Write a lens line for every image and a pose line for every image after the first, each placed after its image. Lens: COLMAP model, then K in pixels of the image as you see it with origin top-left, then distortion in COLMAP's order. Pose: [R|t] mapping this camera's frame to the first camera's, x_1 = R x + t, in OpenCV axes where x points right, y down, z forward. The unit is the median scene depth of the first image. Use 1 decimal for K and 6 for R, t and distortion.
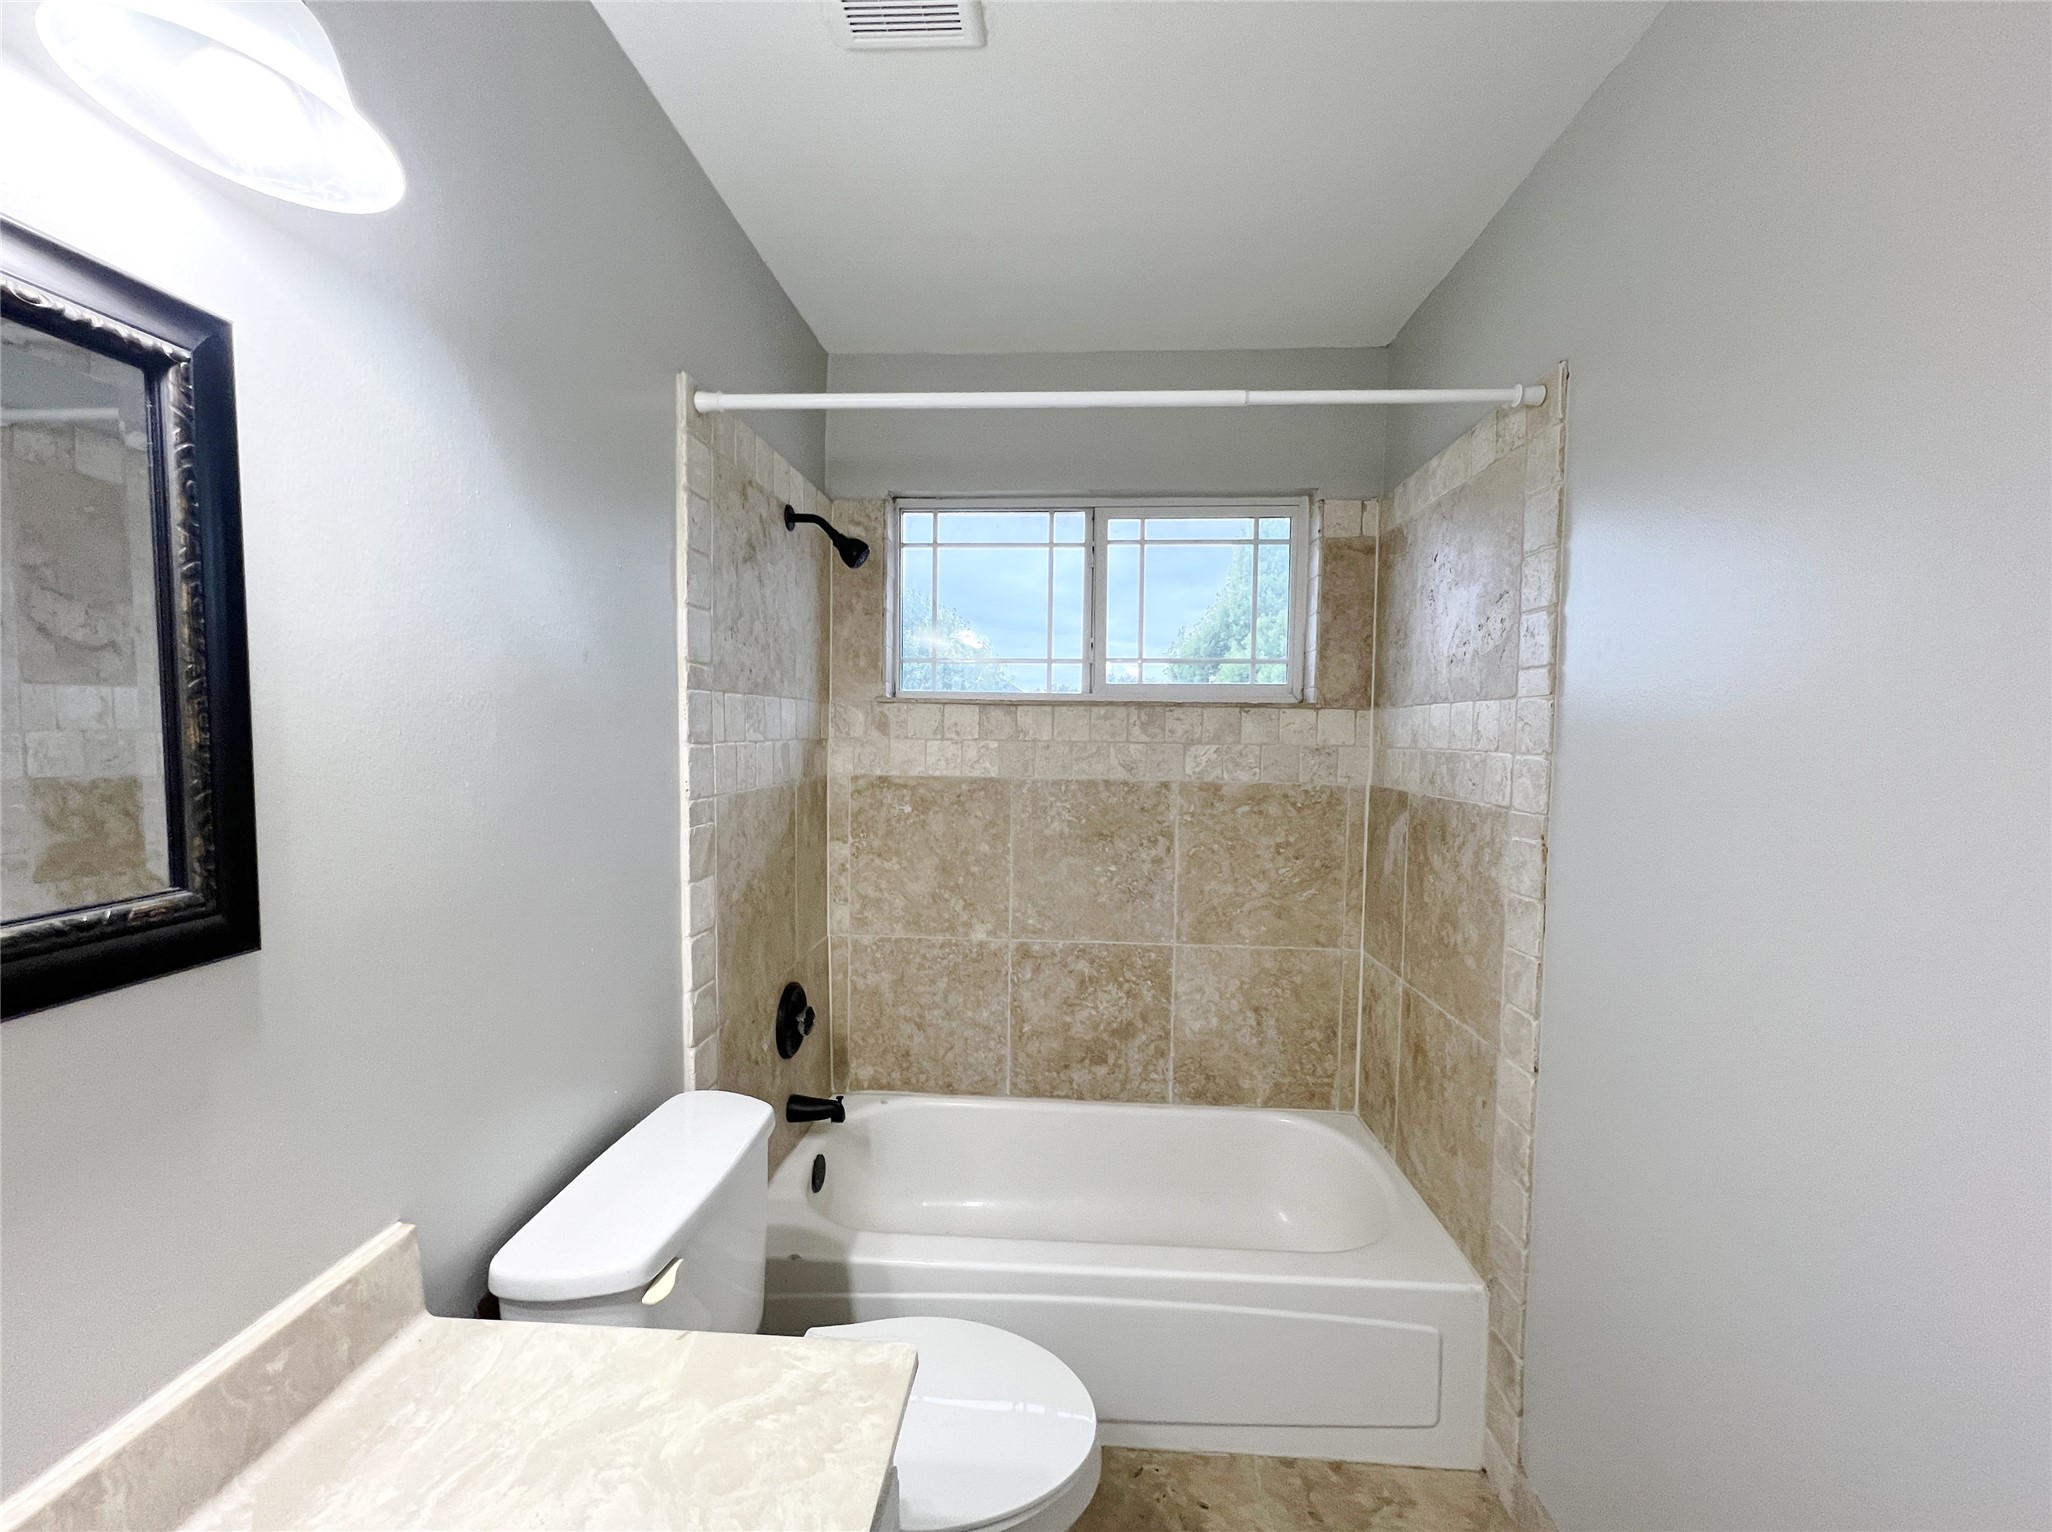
lens RADIAL K [[829.6, 0, 1030.5], [0, 829.6, 766.9], [0, 0, 1]] dist [-0.001820, 0.000720]
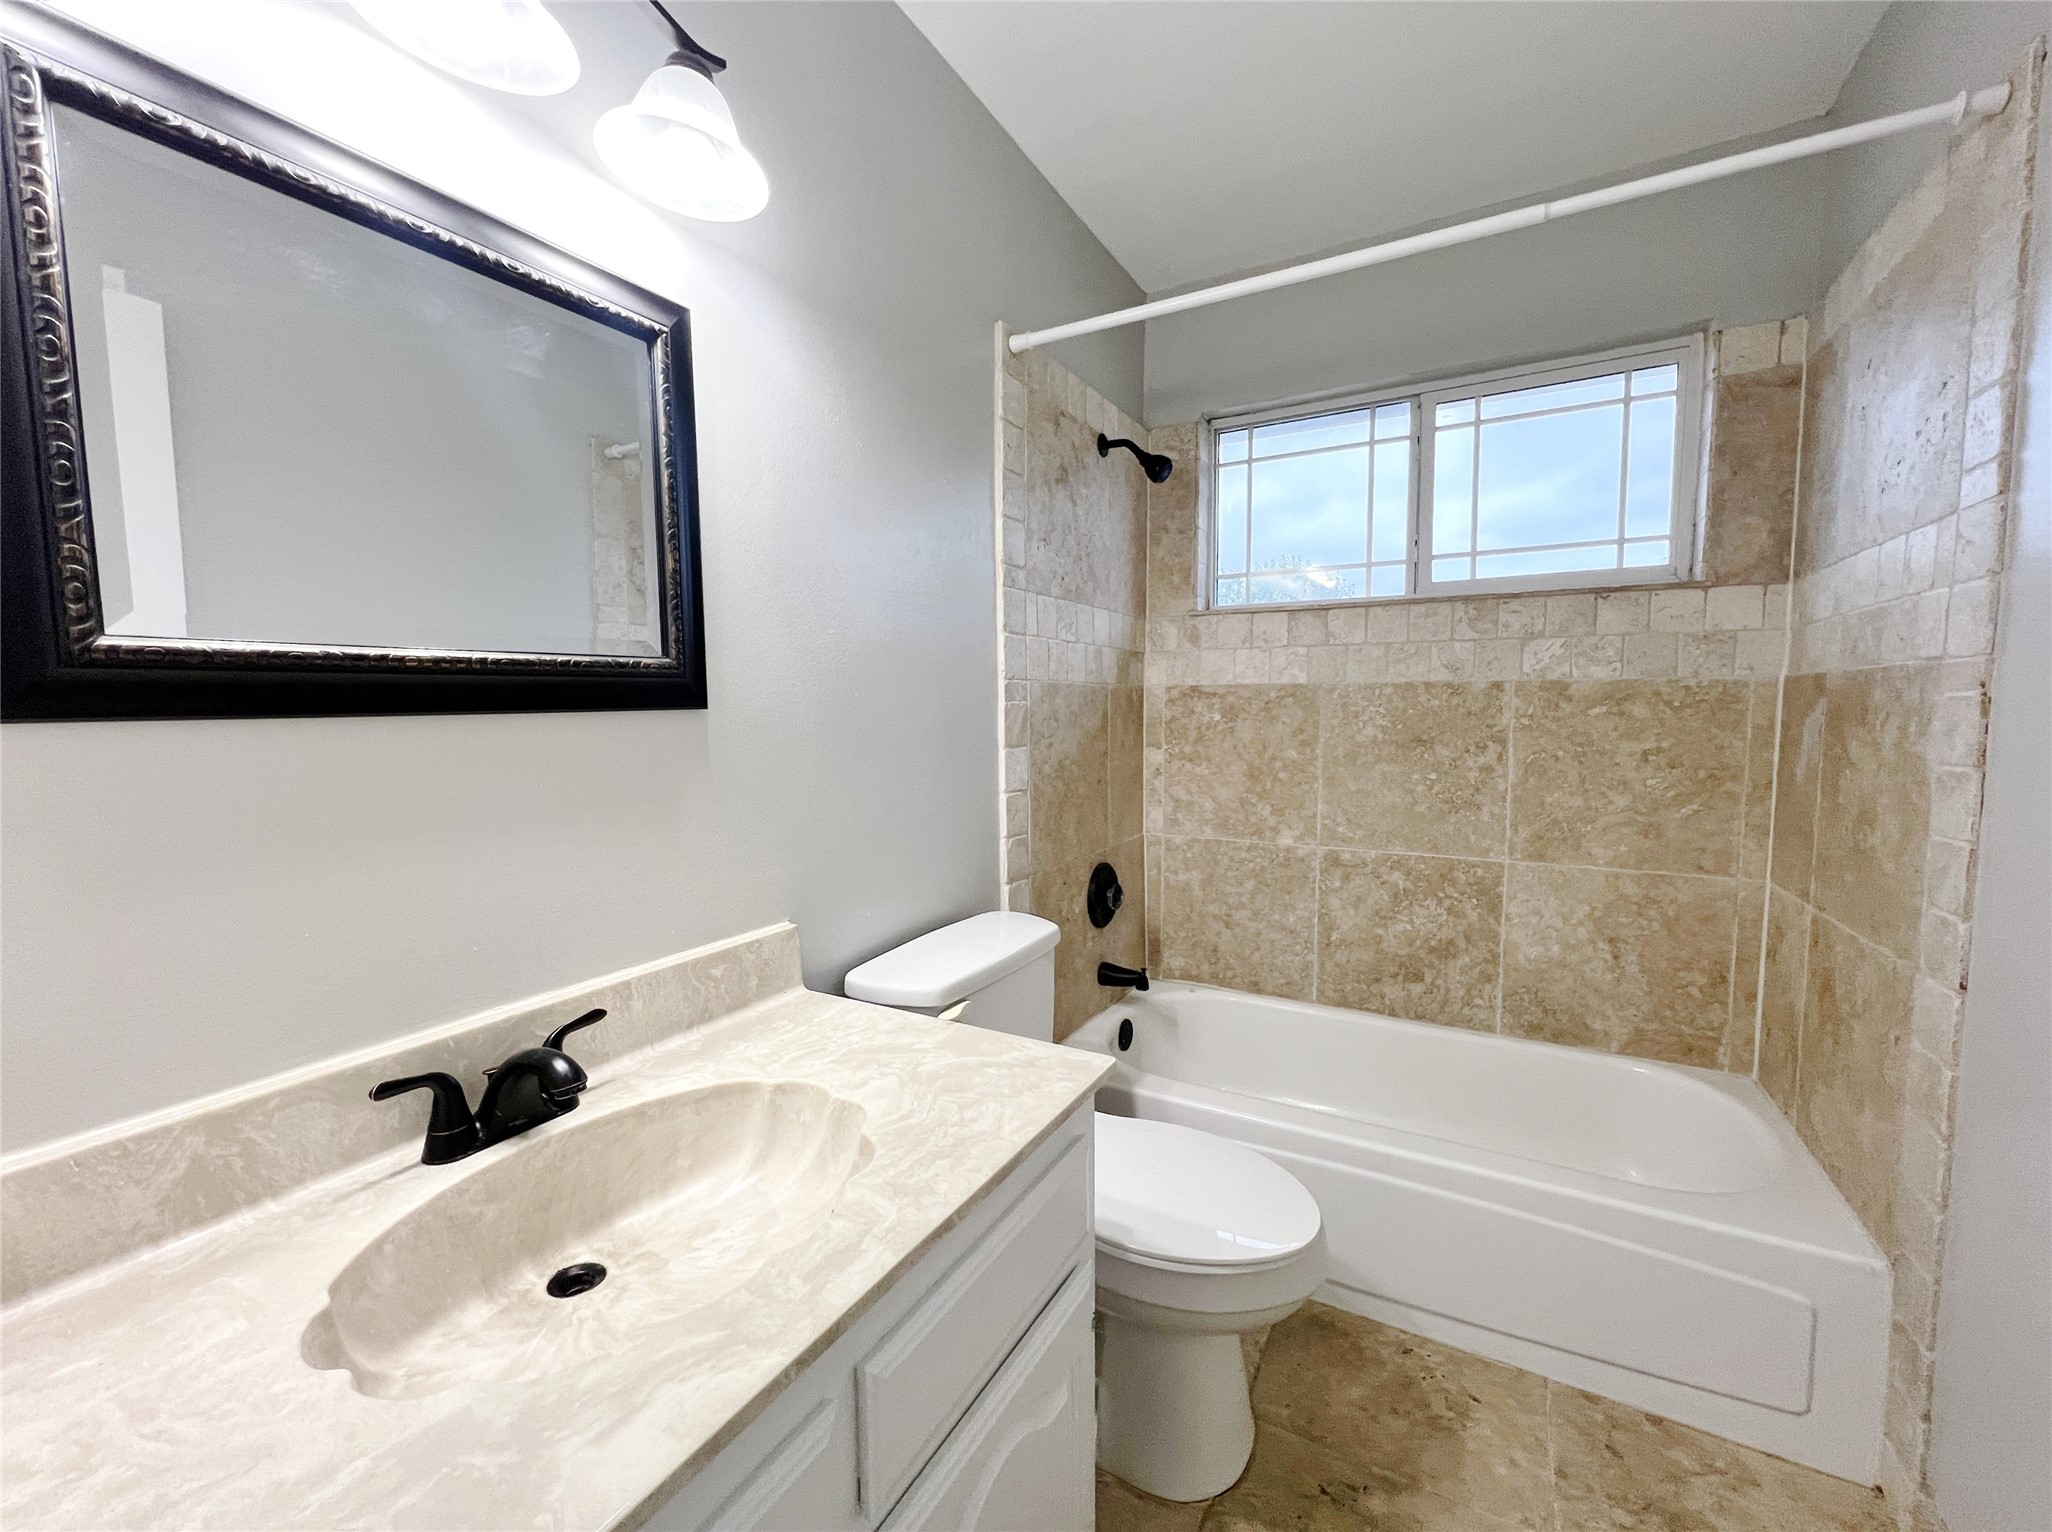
lens RADIAL K [[829.6, 0, 1028.7], [0, 829.6, 769.8], [0, 0, 1]] dist [-0.001820, 0.000720]
pose [[0.897346, 0.016680, -0.441013, 0.128216], [-0.005687, 0.999640, 0.026236, 0.115427], [0.441291, -0.021035, 0.897117, -0.061132]]
